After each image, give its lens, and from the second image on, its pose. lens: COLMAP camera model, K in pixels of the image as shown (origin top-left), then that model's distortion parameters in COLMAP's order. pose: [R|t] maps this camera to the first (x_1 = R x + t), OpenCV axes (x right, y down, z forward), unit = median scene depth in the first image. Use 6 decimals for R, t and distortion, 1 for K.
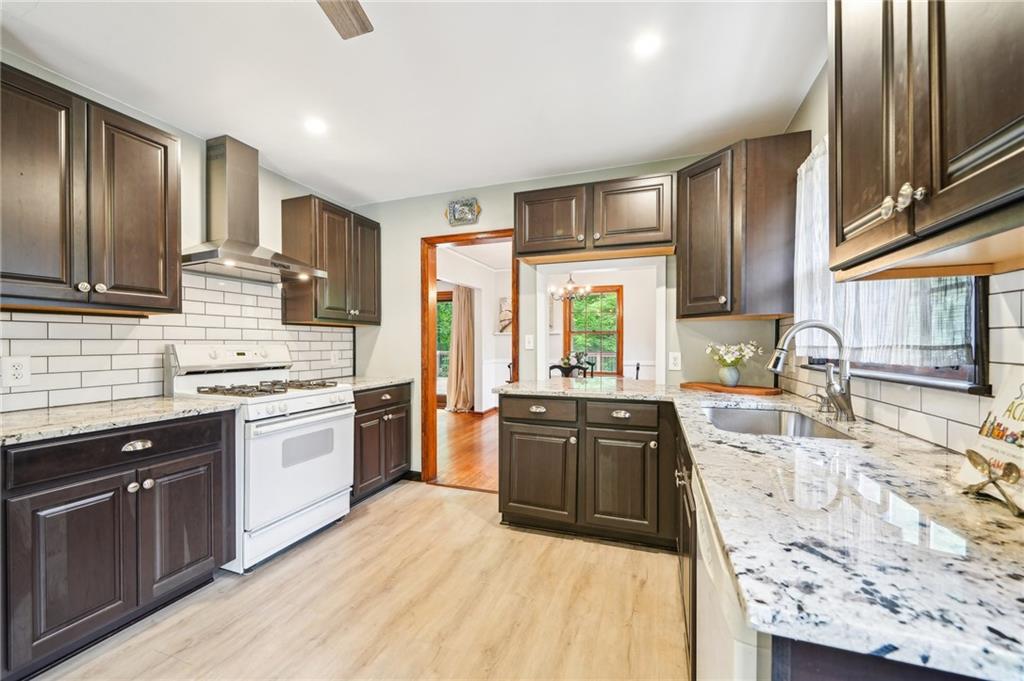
lens RADIAL K [[409.4, 0, 518.3], [0, 409.4, 344.0], [0, 0, 1]] dist [0.004050, 0.000041]
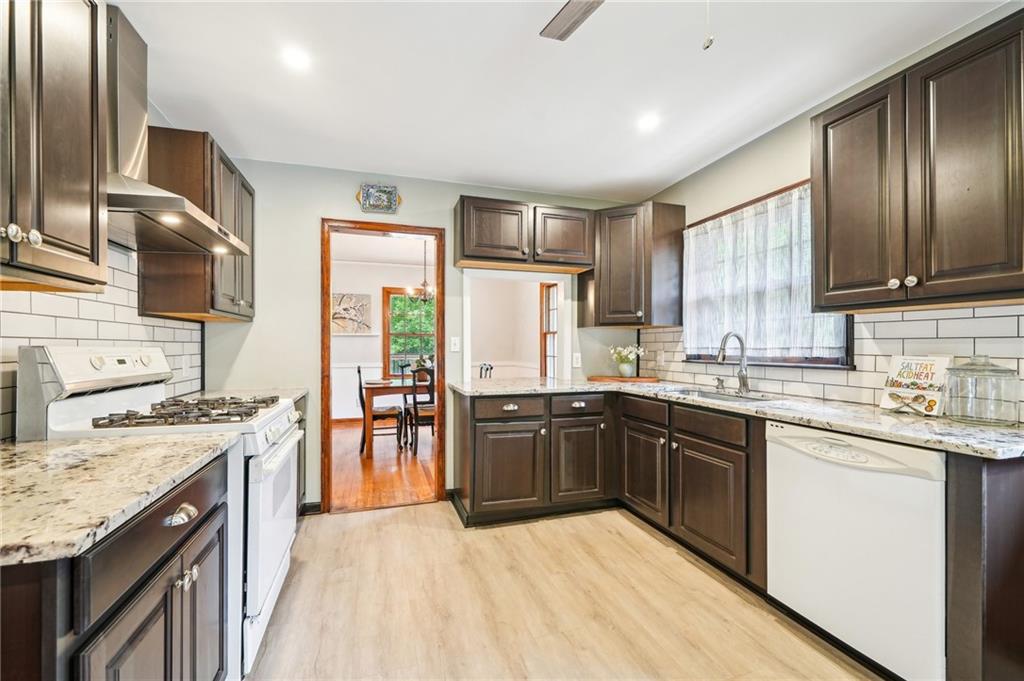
lens RADIAL K [[409.4, 0, 518.0], [0, 409.4, 343.5], [0, 0, 1]] dist [0.004050, 0.000041]
pose [[0.794162, 0.005398, 0.607683, -0.583159], [-0.000621, 0.999967, -0.008072, 0.001620], [-0.607706, 0.006033, 0.794139, 0.141703]]
